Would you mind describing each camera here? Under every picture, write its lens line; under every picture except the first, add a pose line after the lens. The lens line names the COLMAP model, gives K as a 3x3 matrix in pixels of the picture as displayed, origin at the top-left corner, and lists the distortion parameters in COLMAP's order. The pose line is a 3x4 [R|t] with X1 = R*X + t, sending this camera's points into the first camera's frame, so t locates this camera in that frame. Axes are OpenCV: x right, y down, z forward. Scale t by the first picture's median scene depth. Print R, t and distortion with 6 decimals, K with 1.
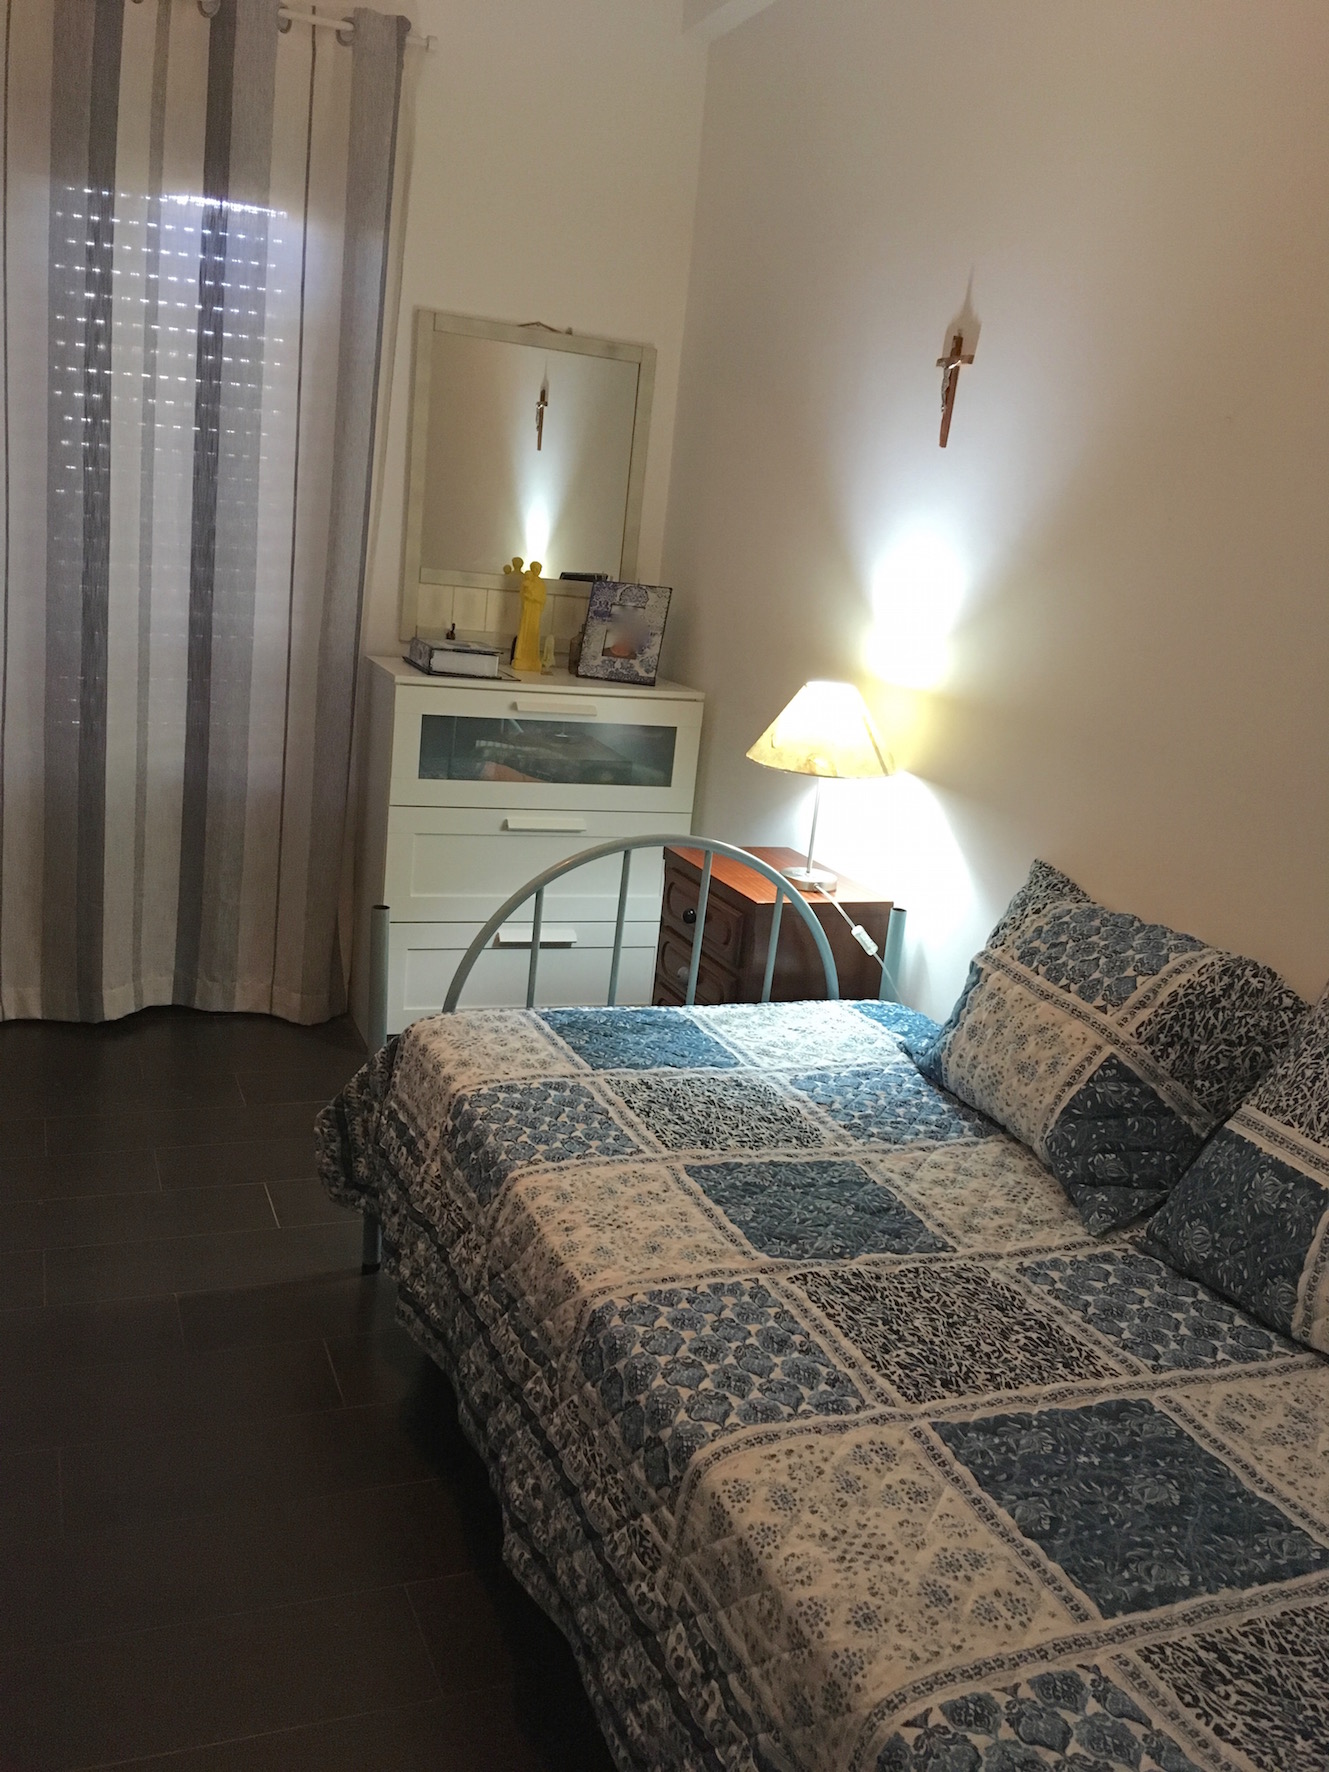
lens RADIAL K [[1492.1, 0, 666.6], [0, 1492.1, 877.2], [0, 0, 1]] dist [0.119205, -0.186829]
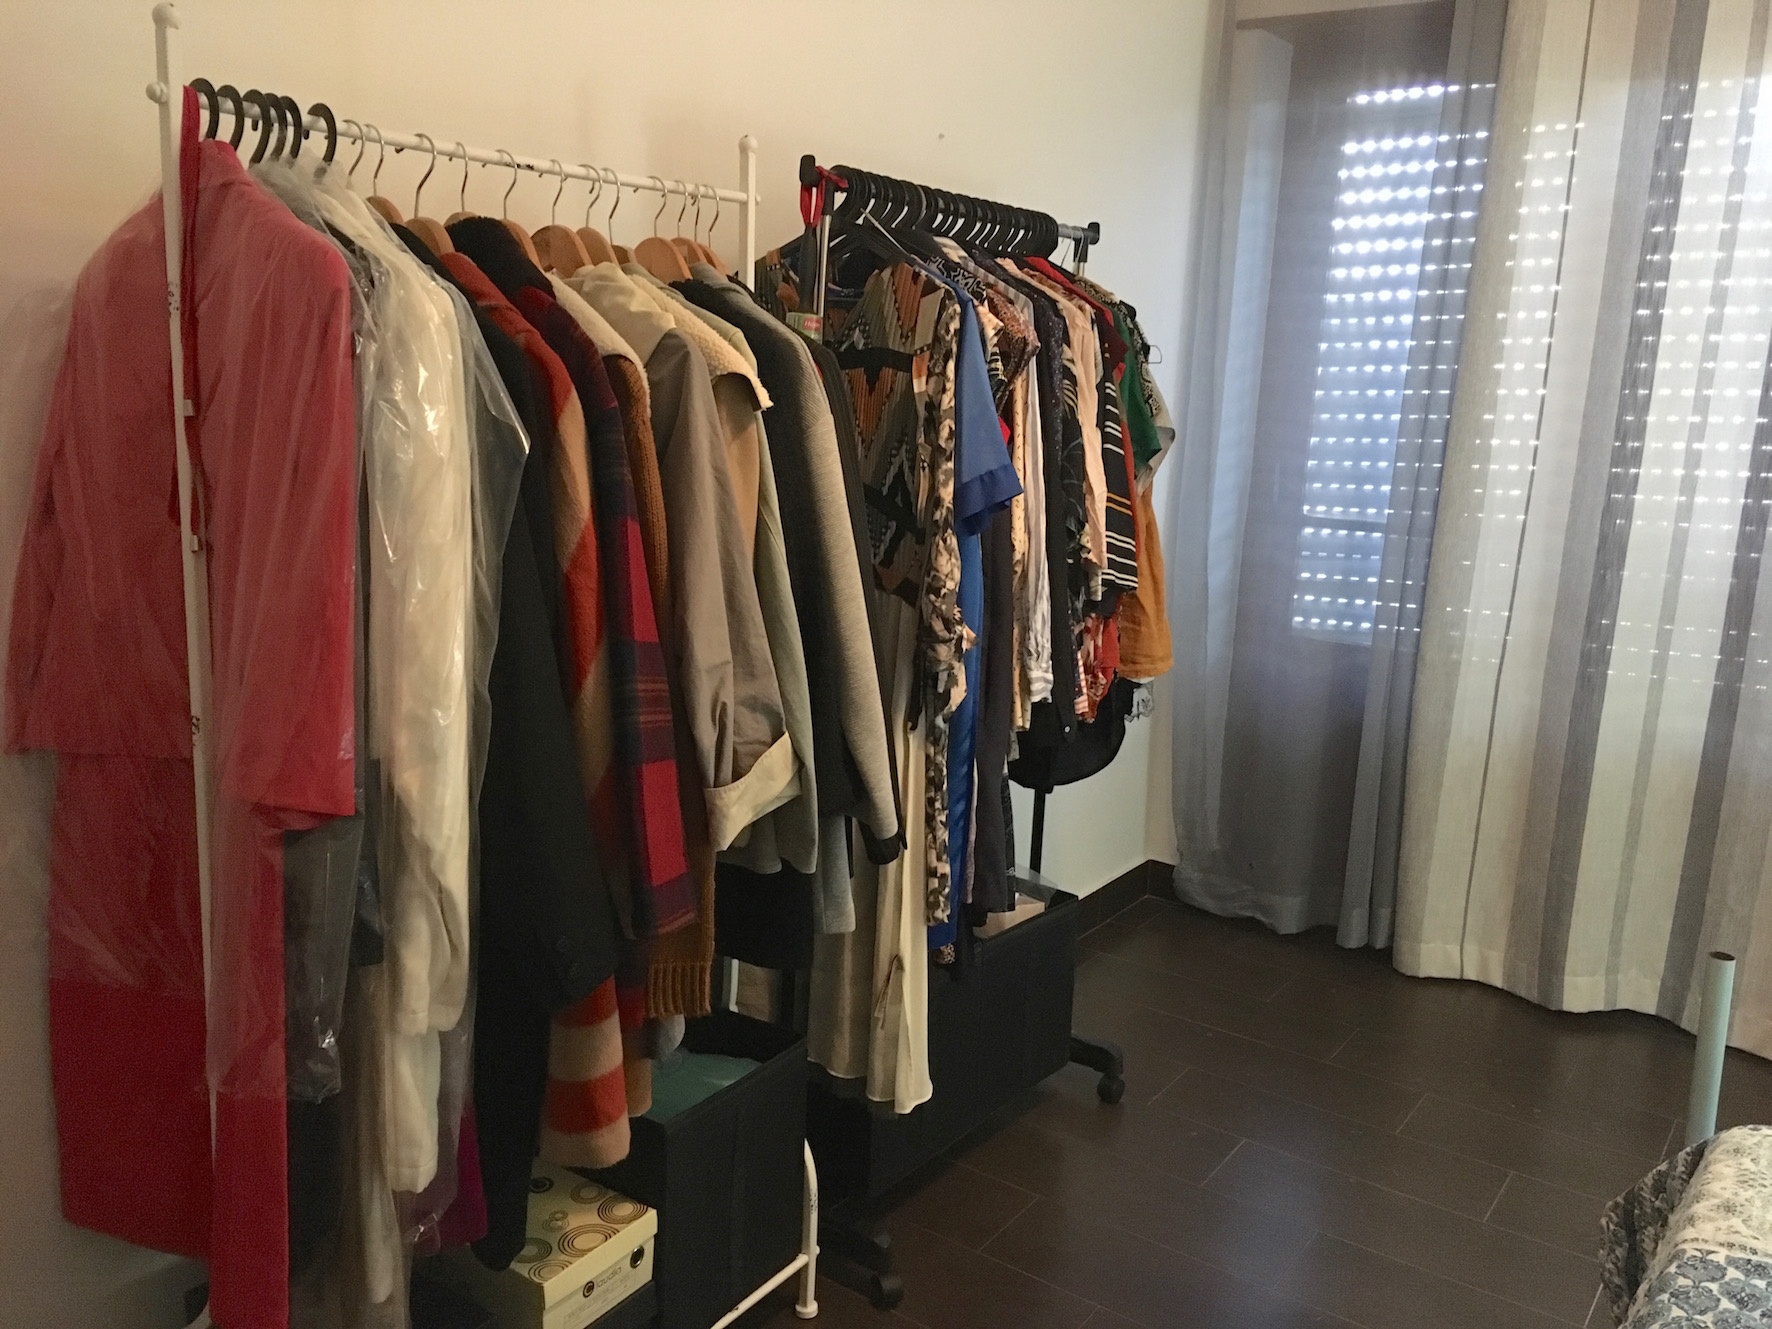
lens RADIAL K [[1492.1, 0, 889.1], [0, 1492.1, 670.2], [0, 0, 1]] dist [0.119205, -0.186829]
pose [[0.544484, 0.099409, -0.832859, 0.164355], [-0.175959, 0.984394, 0.002462, -0.041037], [0.820107, 0.145209, 0.553479, 0.204246]]
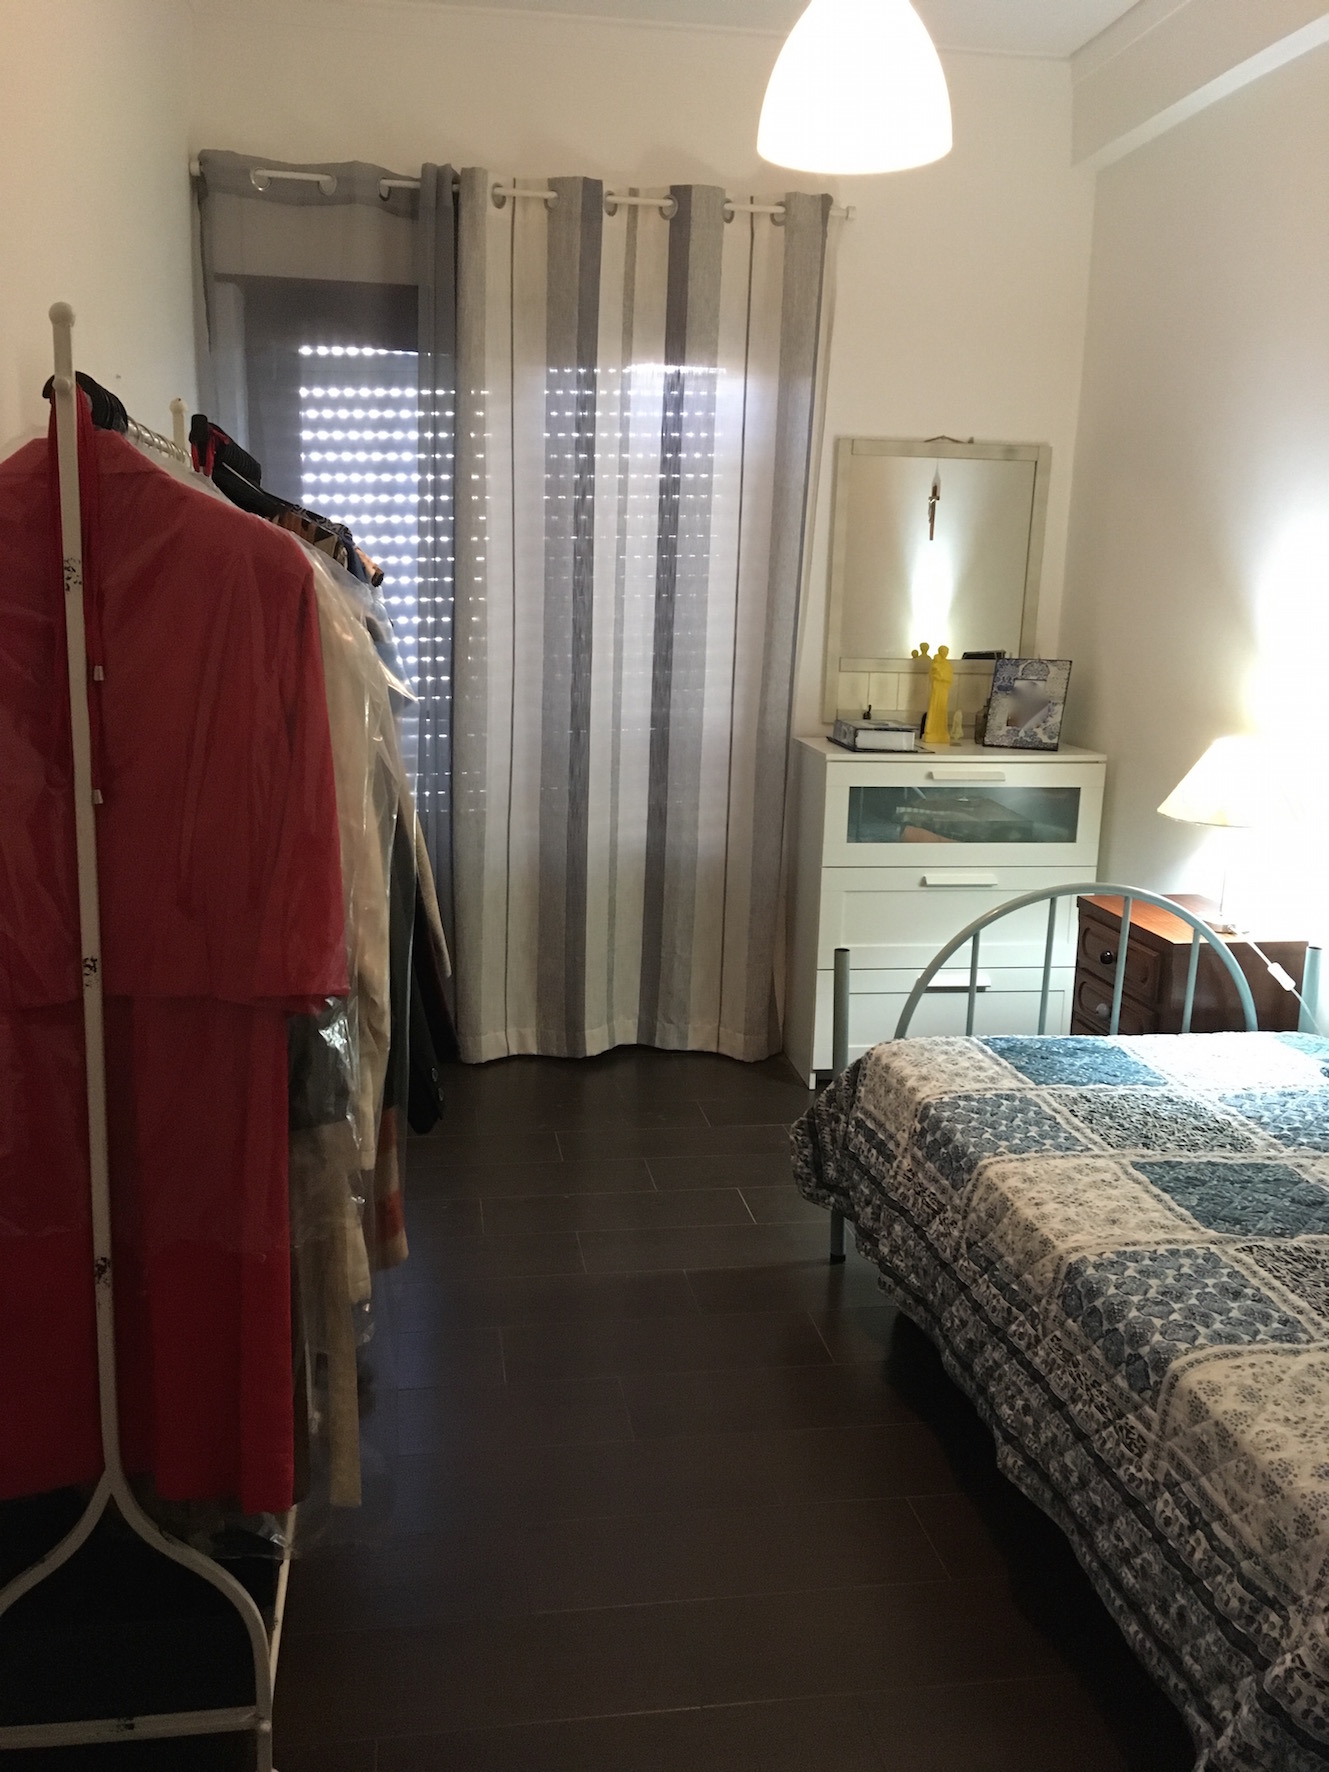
lens RADIAL K [[1492.1, 0, 661.9], [0, 1492.1, 878.4], [0, 0, 1]] dist [0.119205, -0.186829]
pose [[0.970960, -0.028109, -0.237583, -0.039130], [0.017609, 0.998777, -0.046200, 0.013576], [0.238591, 0.040674, 0.970268, -0.165129]]
